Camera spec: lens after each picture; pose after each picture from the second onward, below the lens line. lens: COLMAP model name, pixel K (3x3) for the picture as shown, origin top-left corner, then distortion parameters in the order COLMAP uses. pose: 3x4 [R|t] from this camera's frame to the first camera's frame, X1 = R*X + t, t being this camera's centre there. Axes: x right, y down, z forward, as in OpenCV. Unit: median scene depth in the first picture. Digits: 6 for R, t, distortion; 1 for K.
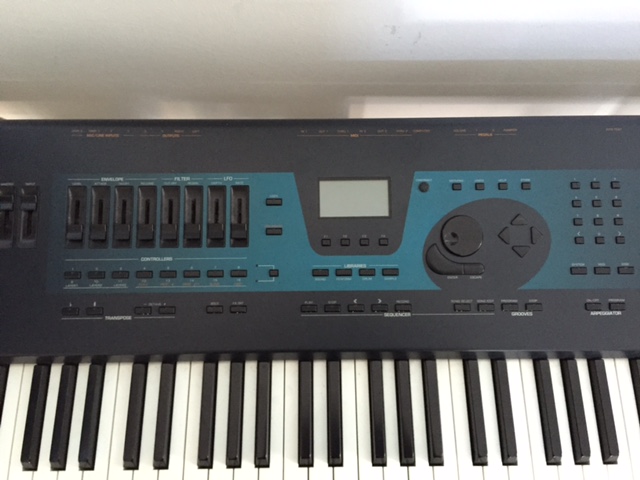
lens RADIAL K [[549.9, 0, 319.9], [0, 549.9, 238.3], [0, 0, 1]] dist [0.068513, -0.071870]
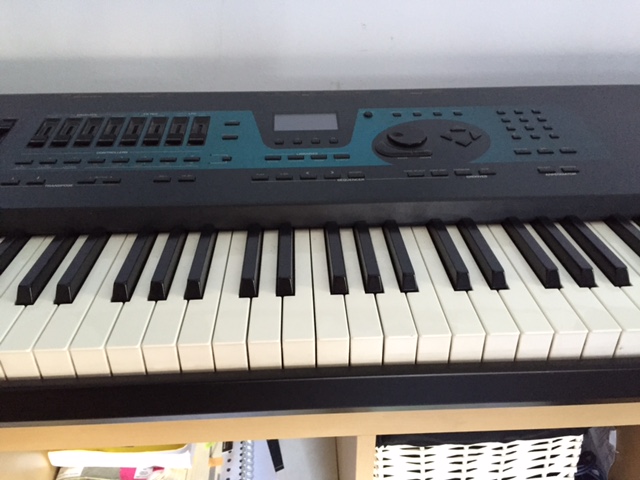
lens RADIAL K [[549.9, 0, 322.4], [0, 549.9, 239.5], [0, 0, 1]] dist [0.068513, -0.071870]
pose [[0.999269, -0.025868, 0.028131, 0.058928], [0.038029, 0.745958, -0.664907, 0.845782], [-0.003784, 0.665491, 0.746396, 0.337900]]
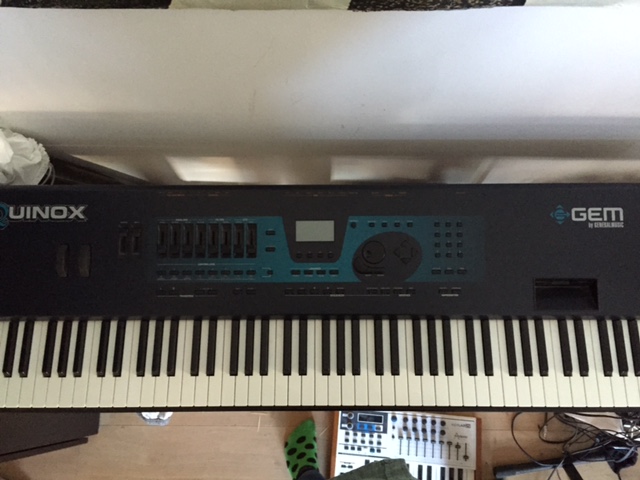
lens RADIAL K [[549.9, 0, 321.0], [0, 549.9, 239.0], [0, 0, 1]] dist [0.068513, -0.071870]
pose [[0.999897, 0.006131, -0.012972, 0.106724], [-0.005406, 0.998460, 0.055206, -0.147638], [0.013290, -0.055130, 0.998391, -0.808687]]
